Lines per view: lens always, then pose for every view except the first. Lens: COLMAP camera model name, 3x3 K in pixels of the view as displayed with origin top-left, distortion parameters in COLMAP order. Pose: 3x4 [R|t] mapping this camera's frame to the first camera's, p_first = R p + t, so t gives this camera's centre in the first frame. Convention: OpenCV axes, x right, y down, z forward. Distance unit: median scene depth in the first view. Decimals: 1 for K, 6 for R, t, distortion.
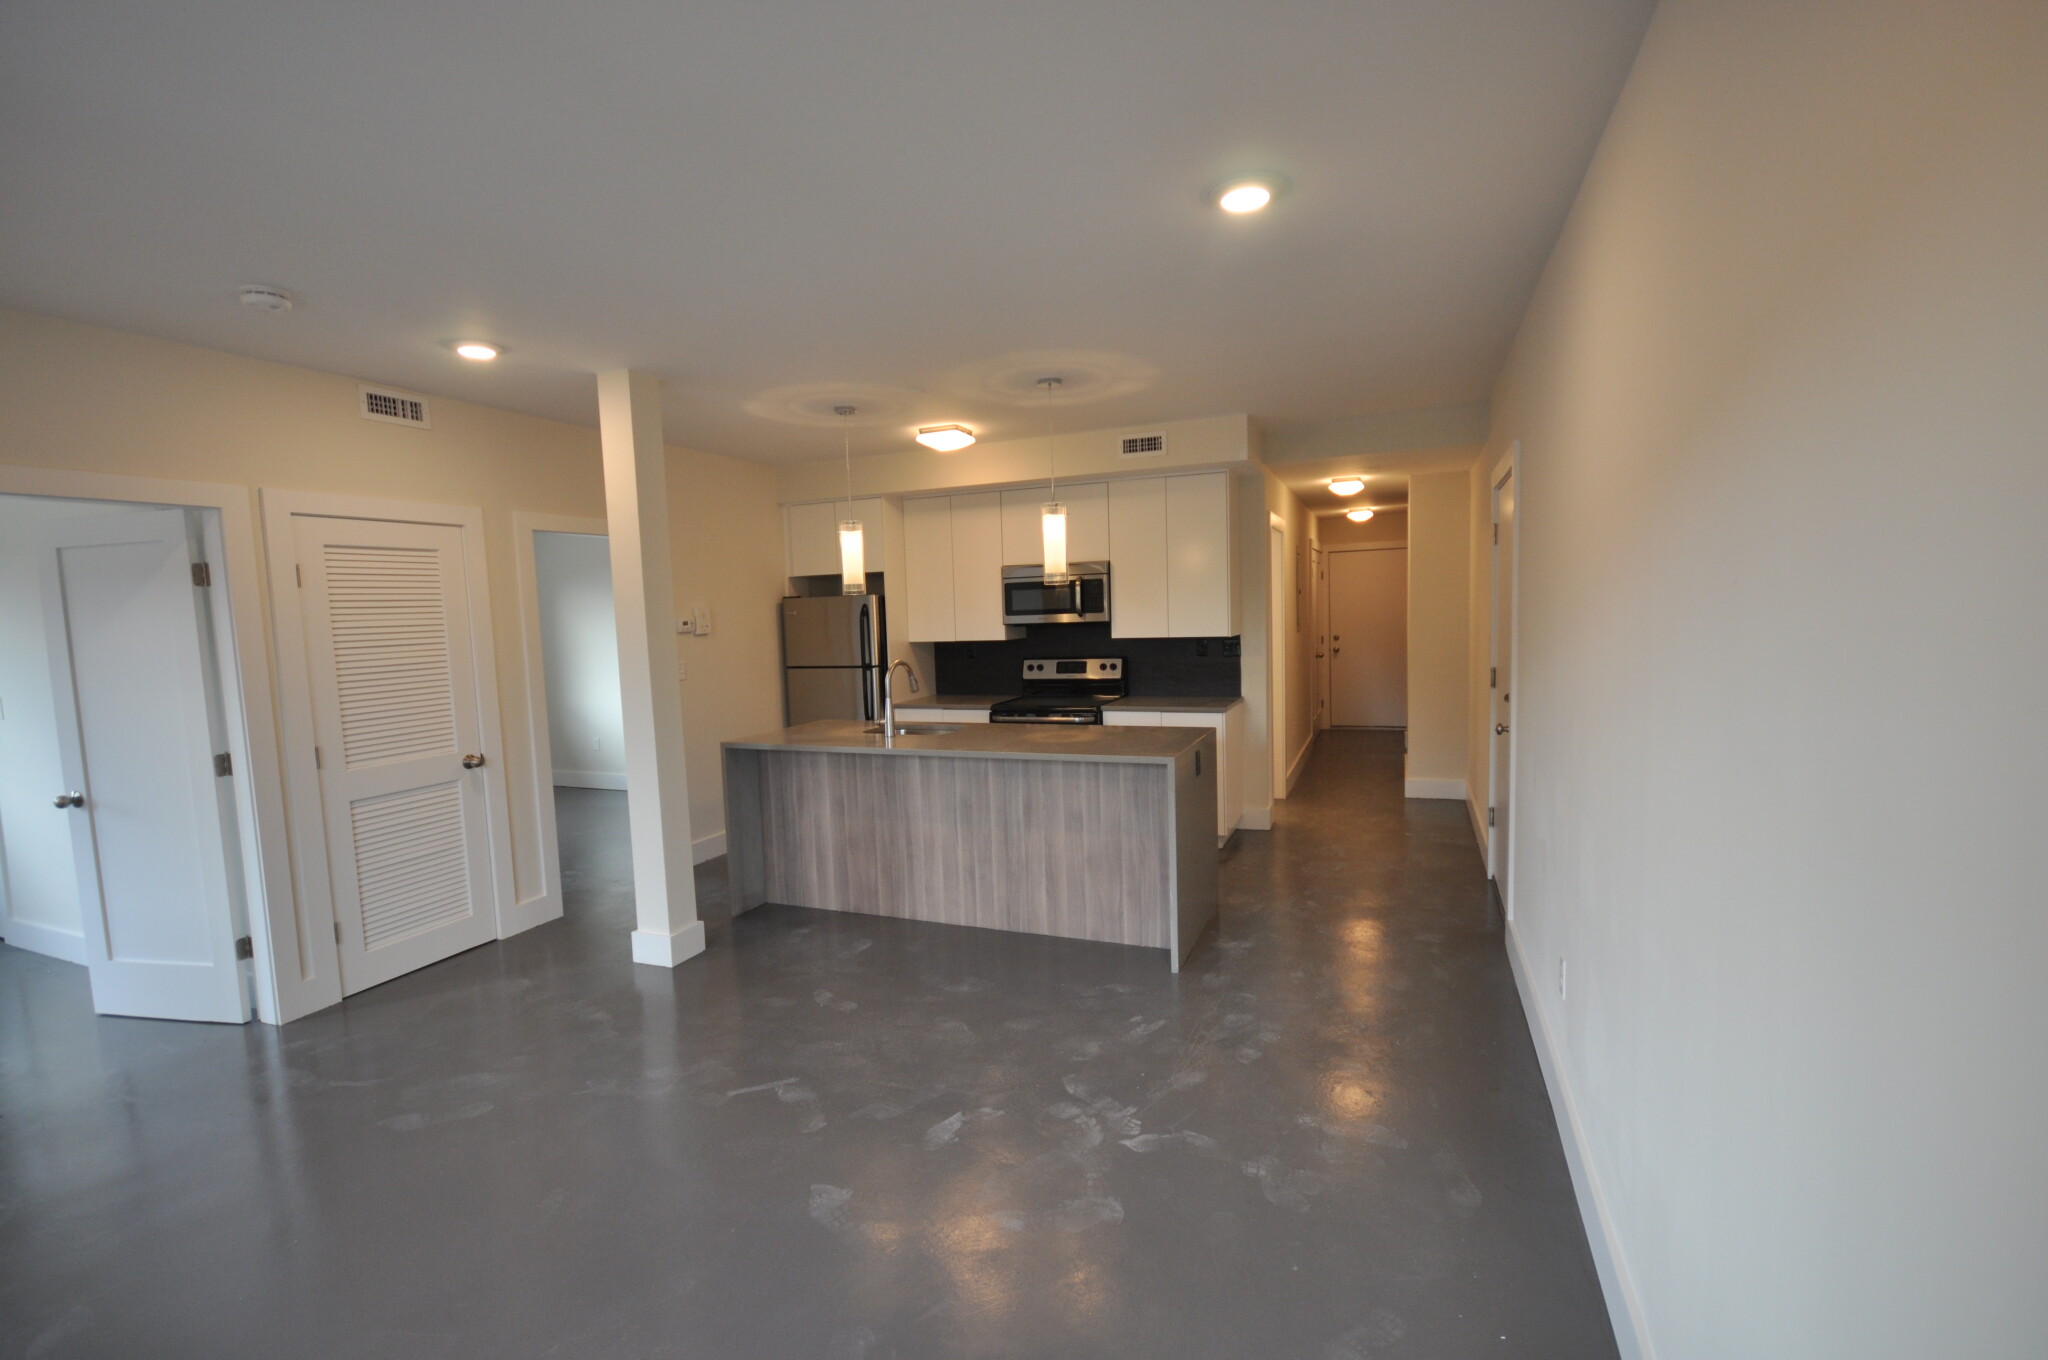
lens RADIAL K [[903.9, 0, 1022.0], [0, 903.9, 685.3], [0, 0, 1]] dist [0.001205, 0.000561]
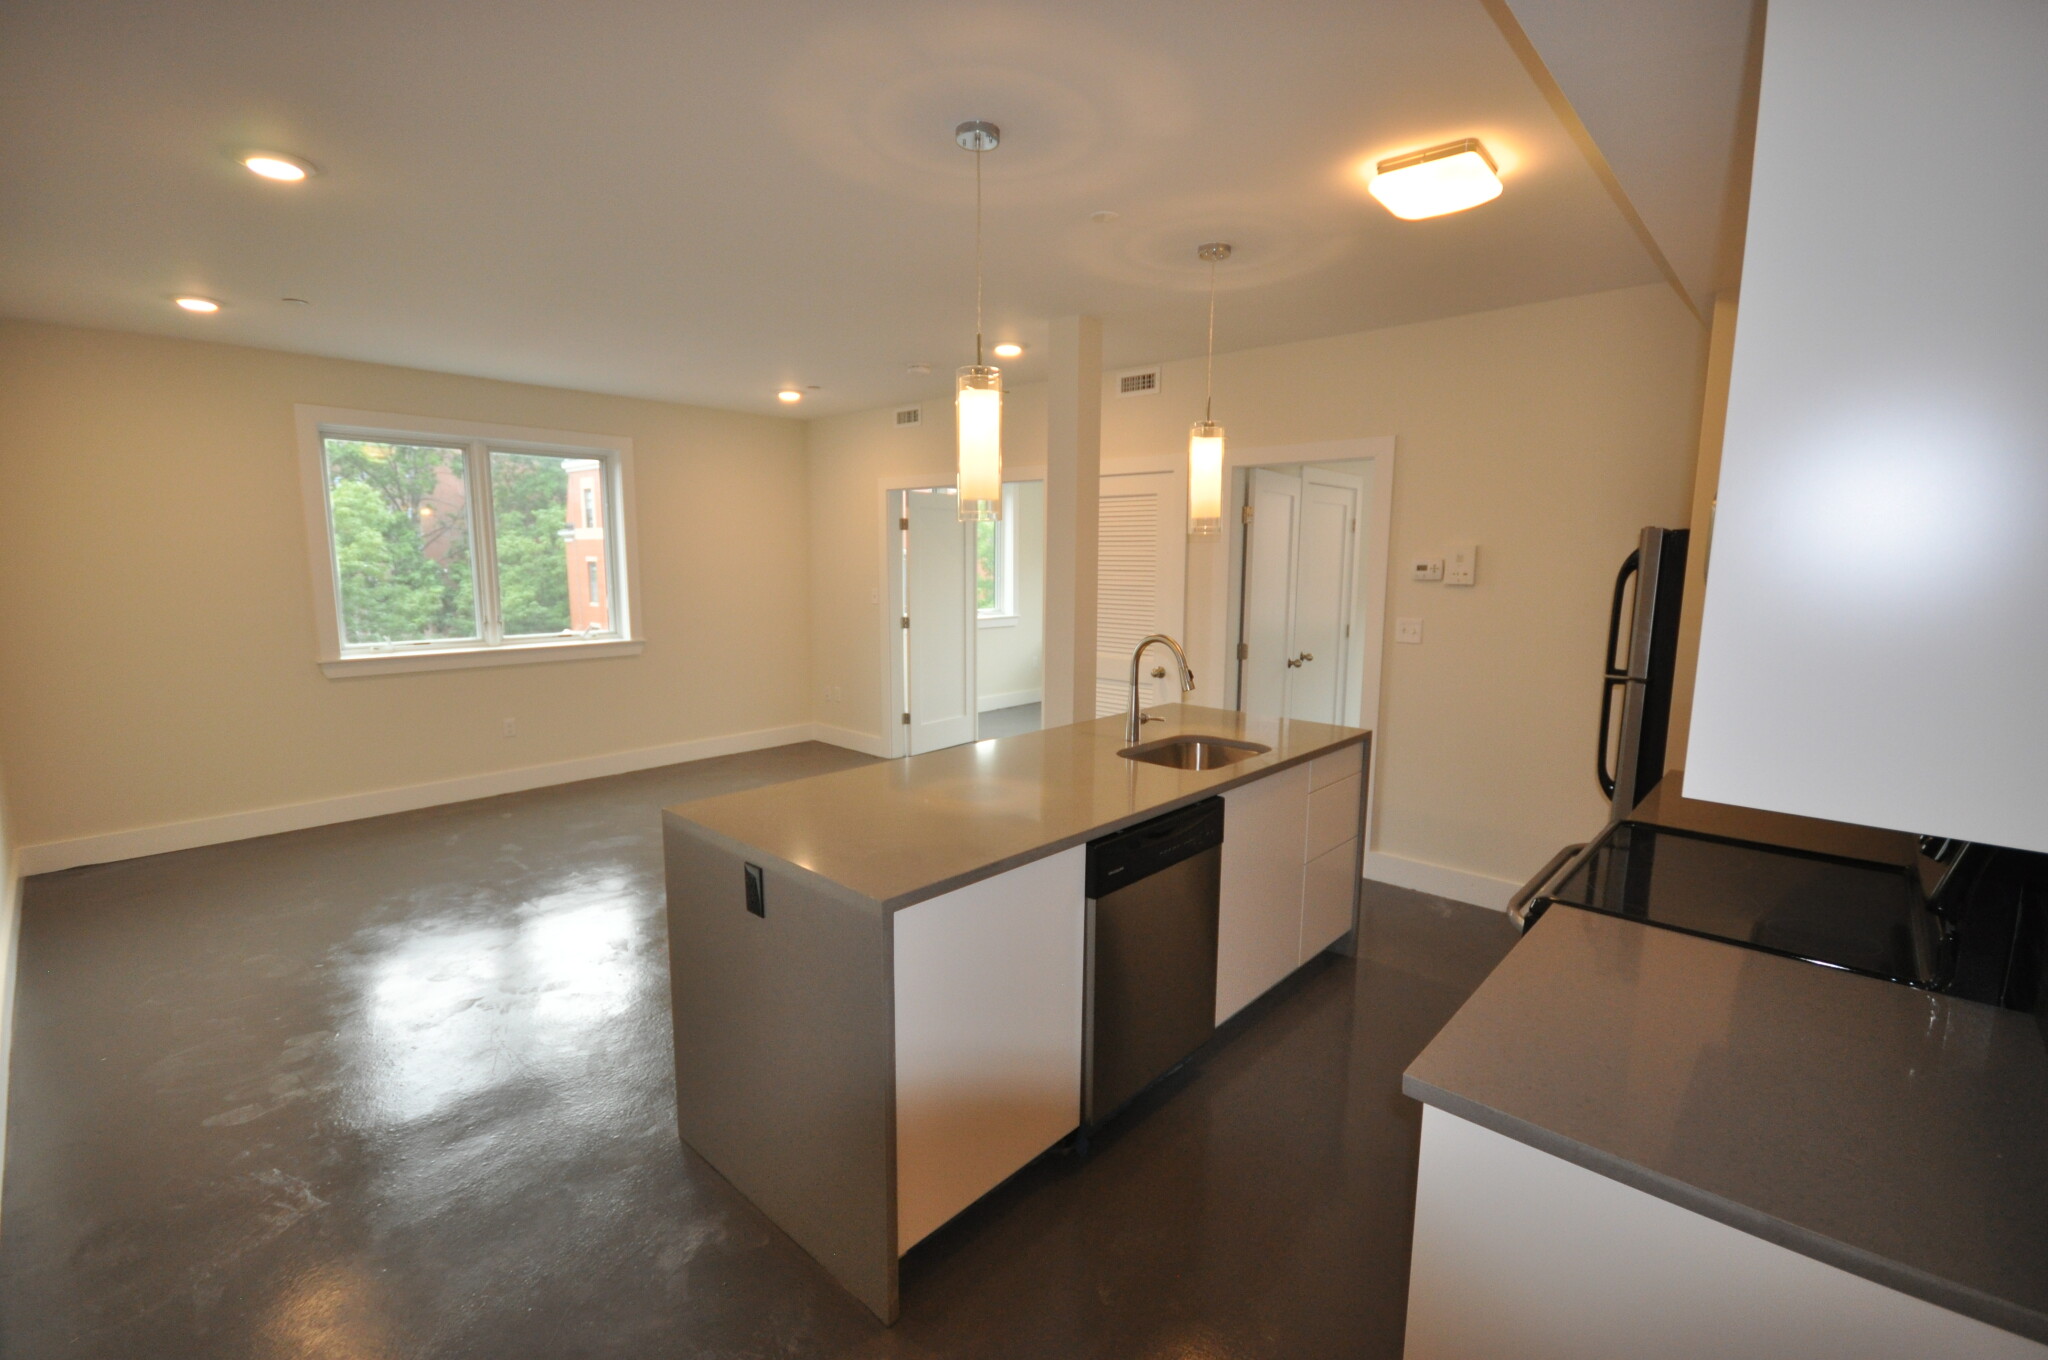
lens RADIAL K [[903.9, 0, 1022.0], [0, 903.9, 685.3], [0, 0, 1]] dist [0.001205, 0.000561]
pose [[-0.328550, 0.162650, -0.930376, 0.517874], [-0.081083, 0.976566, 0.199358, -0.114697], [0.941000, 0.140937, -0.307663, 1.123630]]
